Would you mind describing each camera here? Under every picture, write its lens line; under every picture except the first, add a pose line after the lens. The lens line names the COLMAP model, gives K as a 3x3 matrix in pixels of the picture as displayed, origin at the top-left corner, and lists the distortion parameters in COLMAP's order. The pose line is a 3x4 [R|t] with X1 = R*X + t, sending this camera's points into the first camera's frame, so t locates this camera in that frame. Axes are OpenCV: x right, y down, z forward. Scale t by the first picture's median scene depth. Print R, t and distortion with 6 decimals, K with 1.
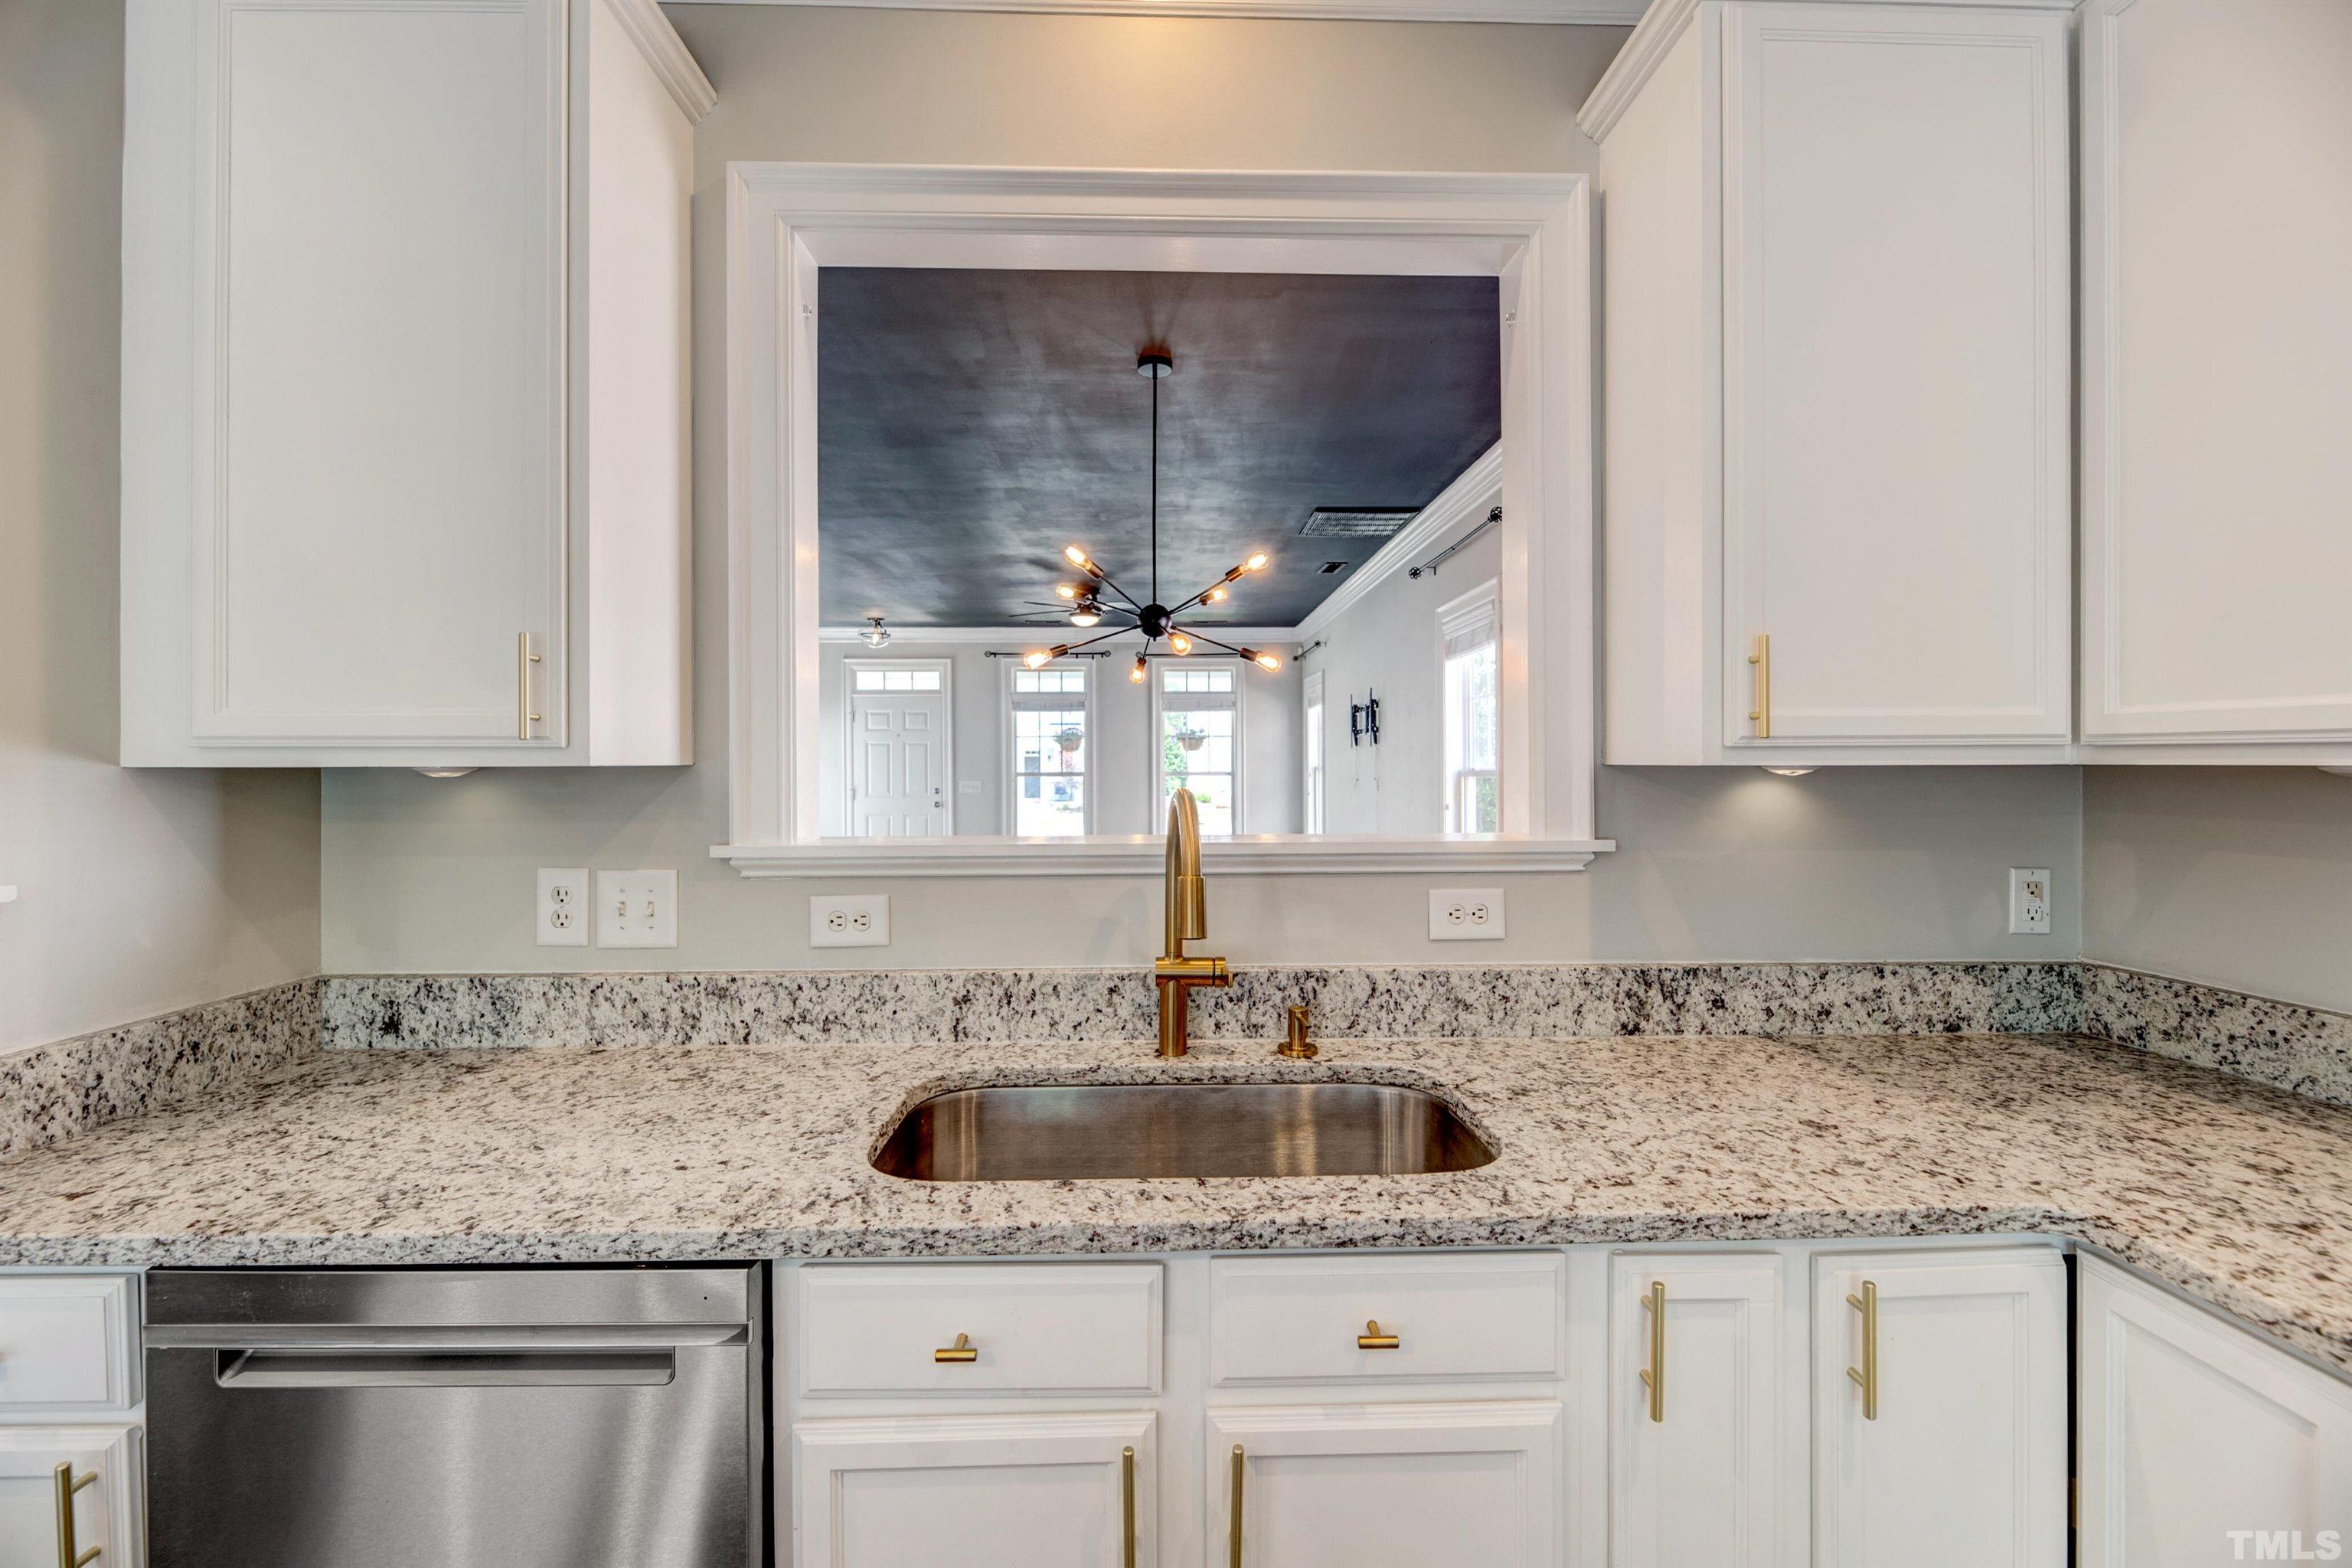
lens RADIAL K [[955.6, 0, 1169.5], [0, 955.6, 768.9], [0, 0, 1]] dist [-0.001733, -0.002935]
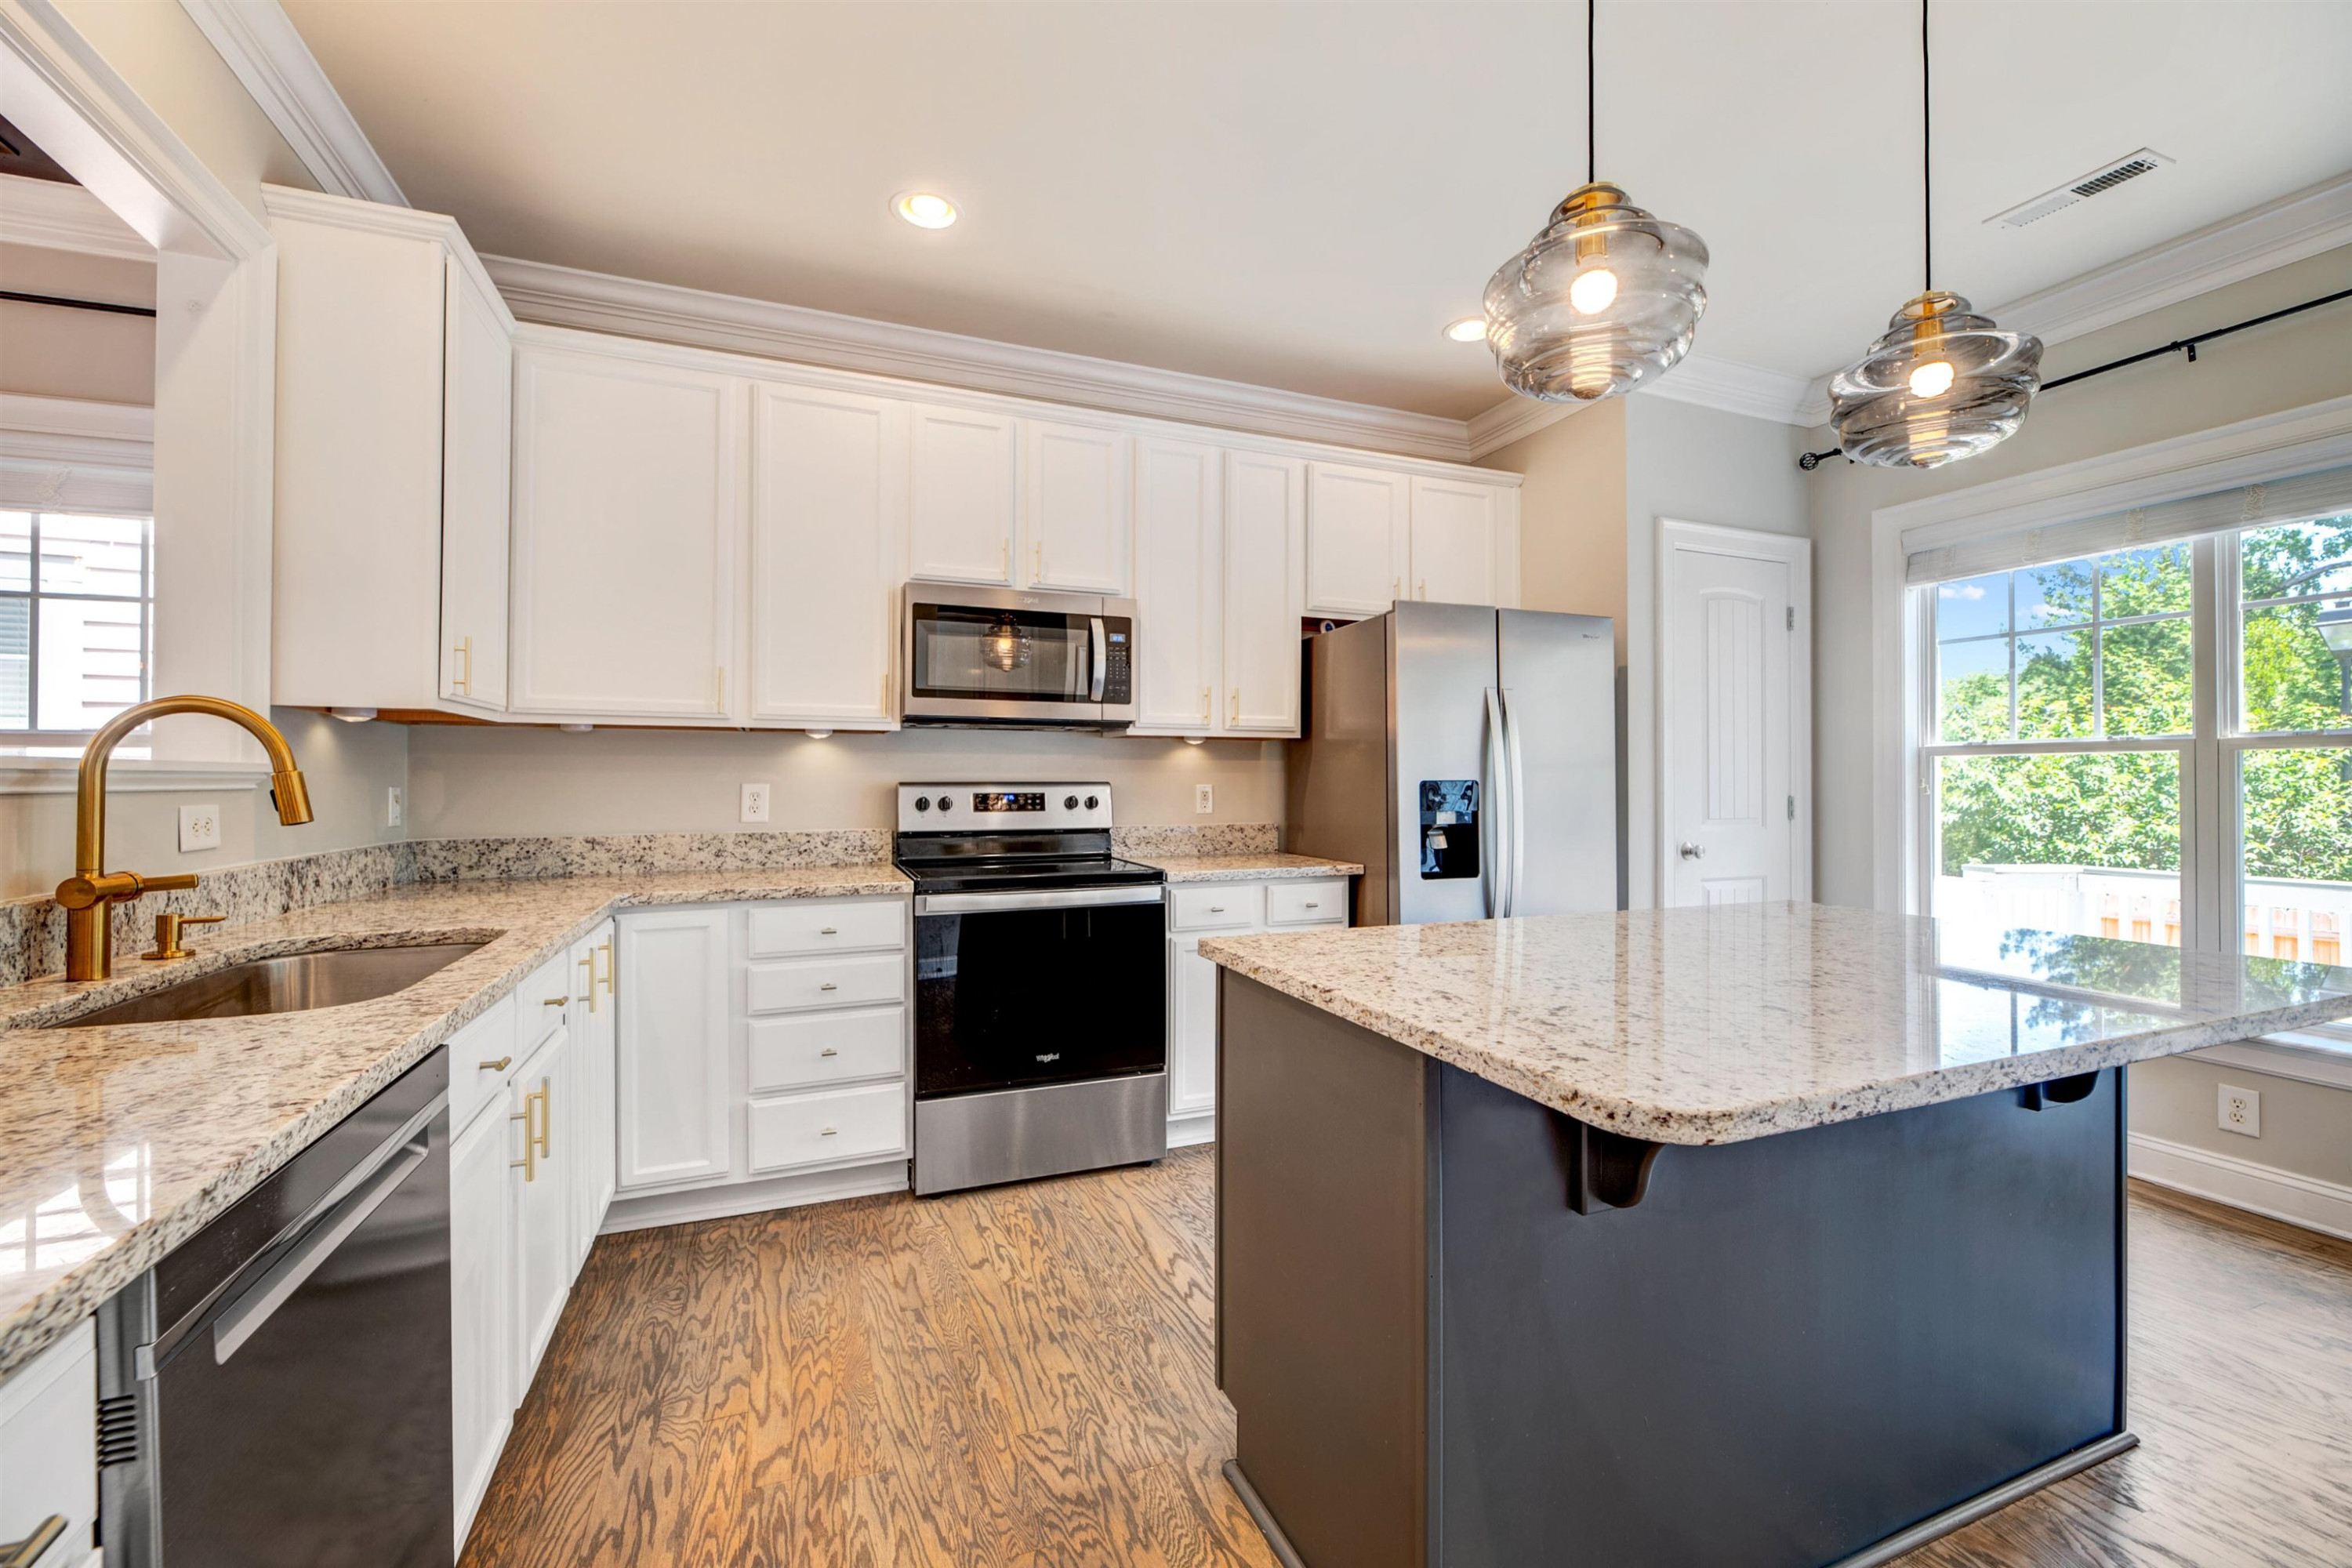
lens RADIAL K [[955.6, 0, 1182.1], [0, 955.6, 774.0], [0, 0, 1]] dist [-0.001733, -0.002935]
pose [[-0.353561, 0.009177, 0.935366, -1.171101], [0.007284, 0.999949, -0.007057, 0.106847], [-0.935383, 0.004319, -0.353610, 0.313145]]
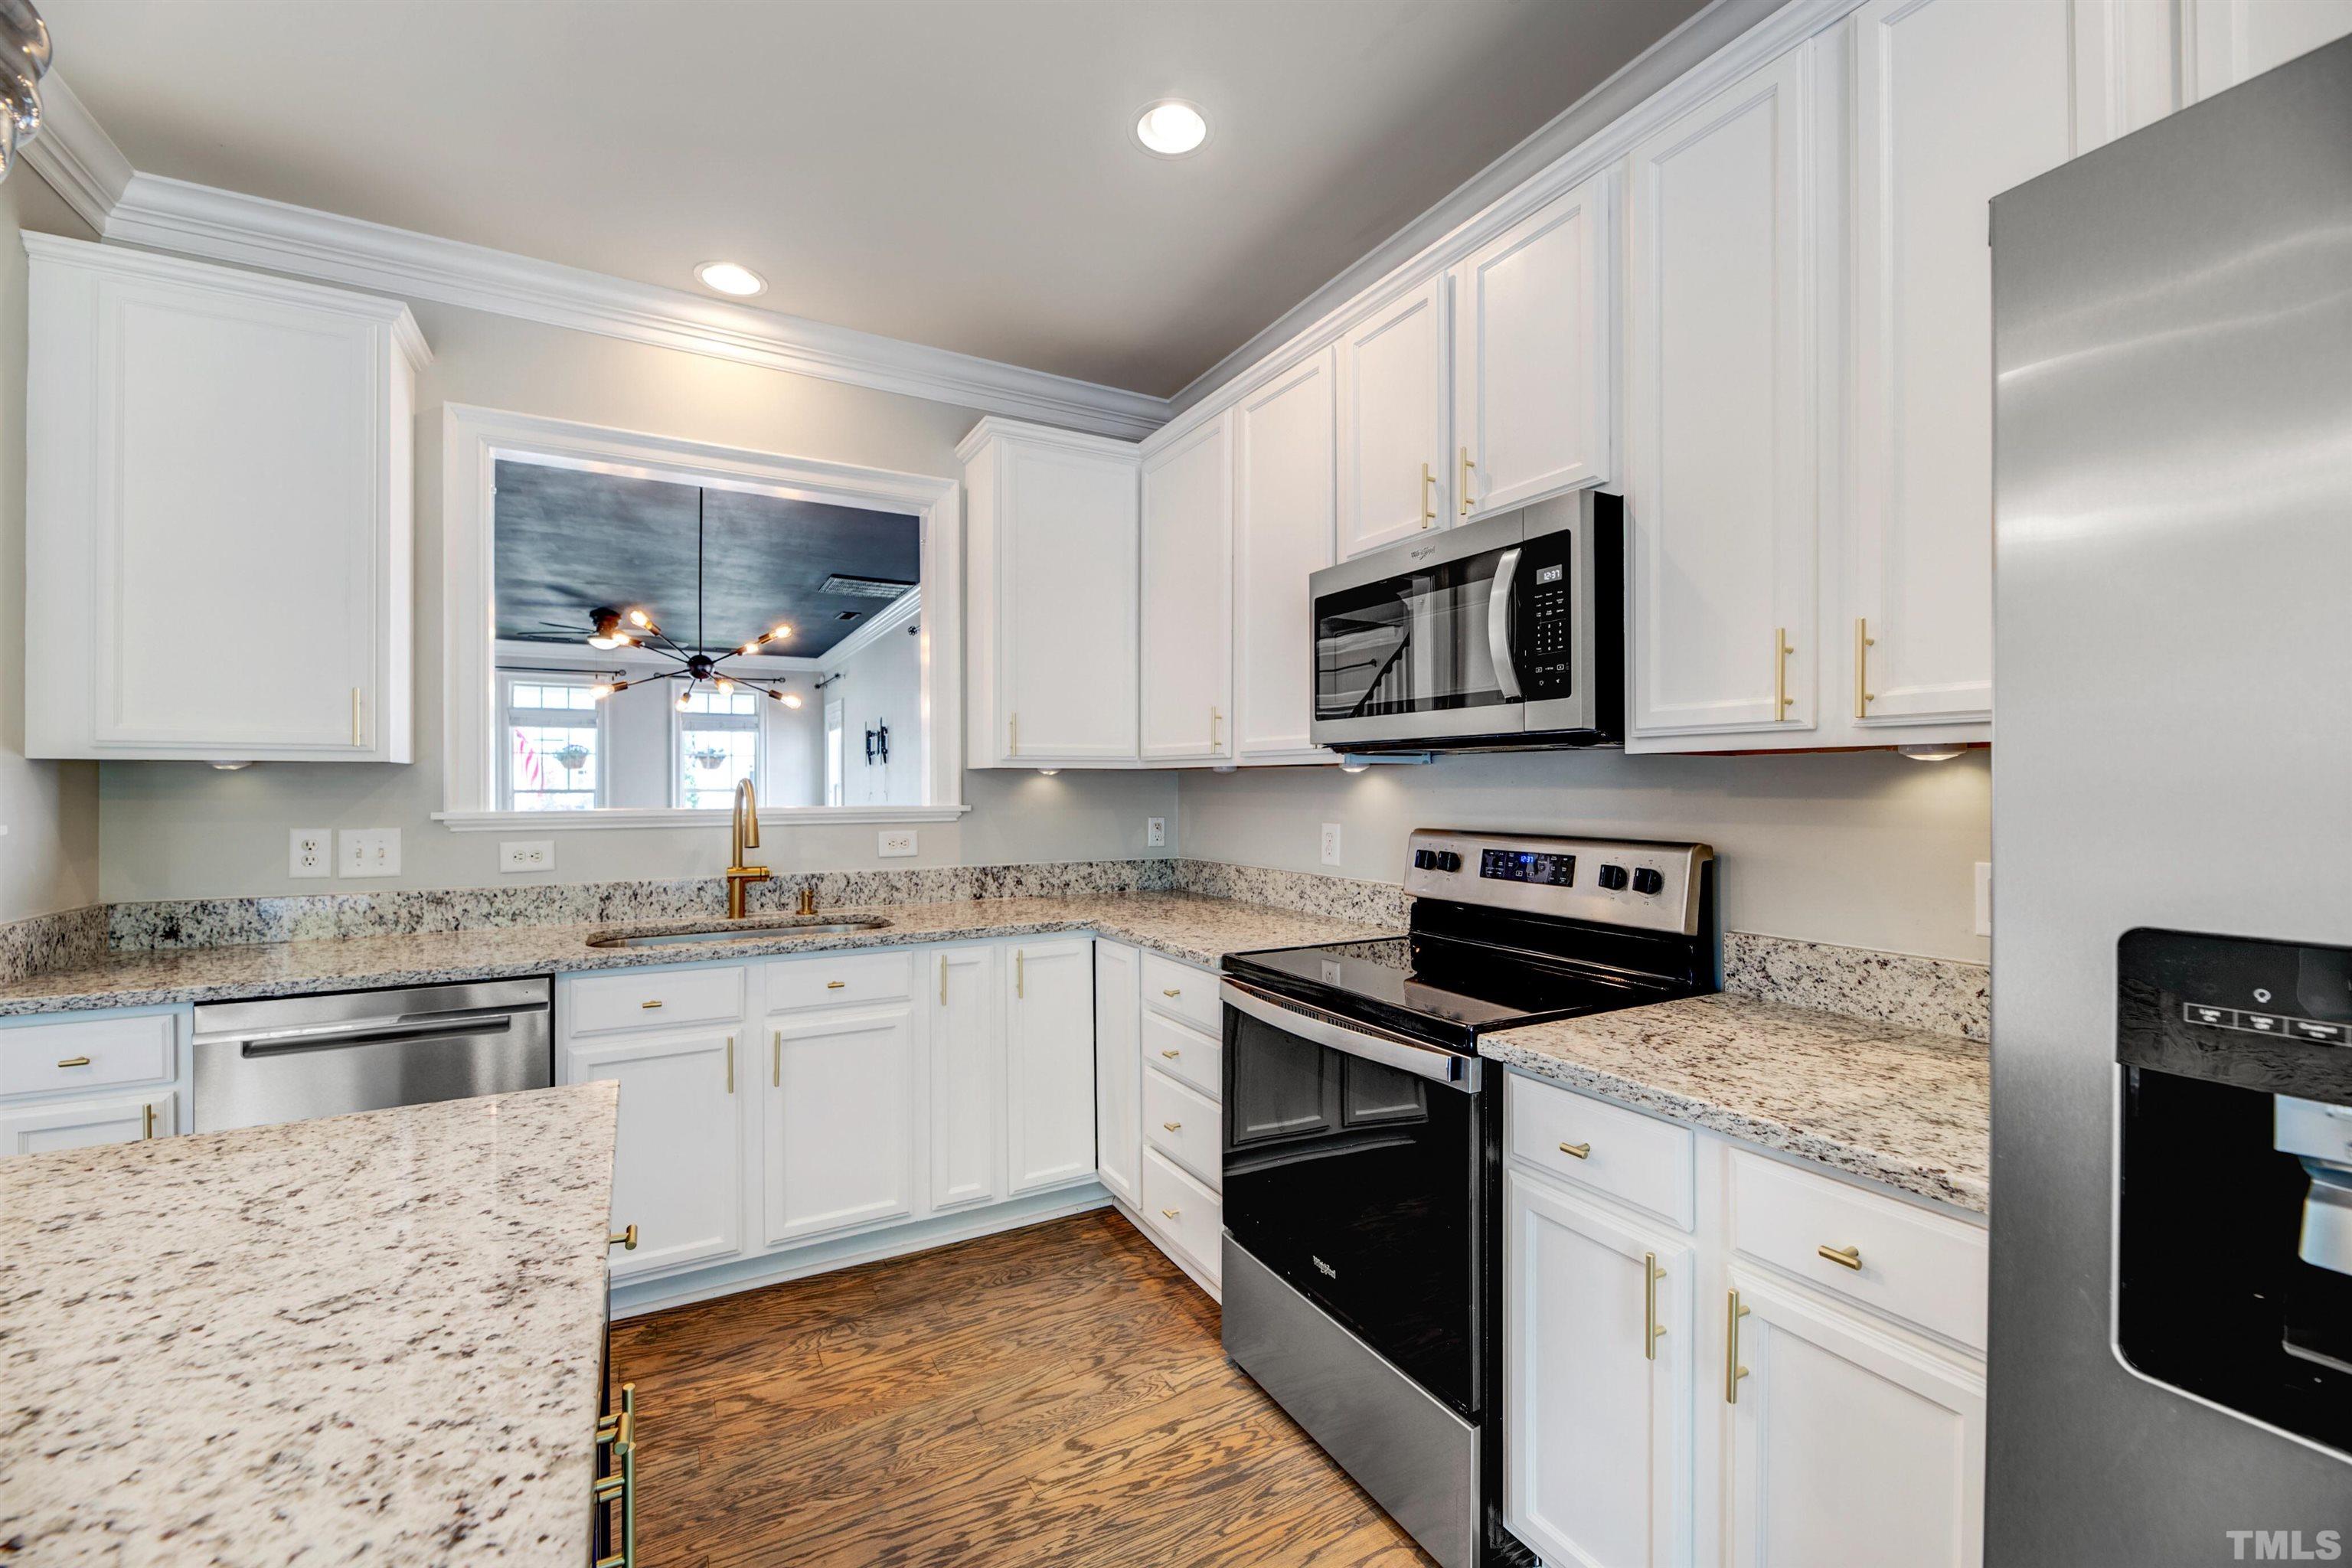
lens RADIAL K [[955.6, 0, 1168.5], [0, 955.6, 782.0], [0, 0, 1]] dist [-0.001733, -0.002935]
pose [[0.886942, 0.002987, 0.461872, -0.107540], [0.002032, 0.999944, -0.010369, 0.046664], [-0.461877, 0.010135, 0.886886, -1.027956]]
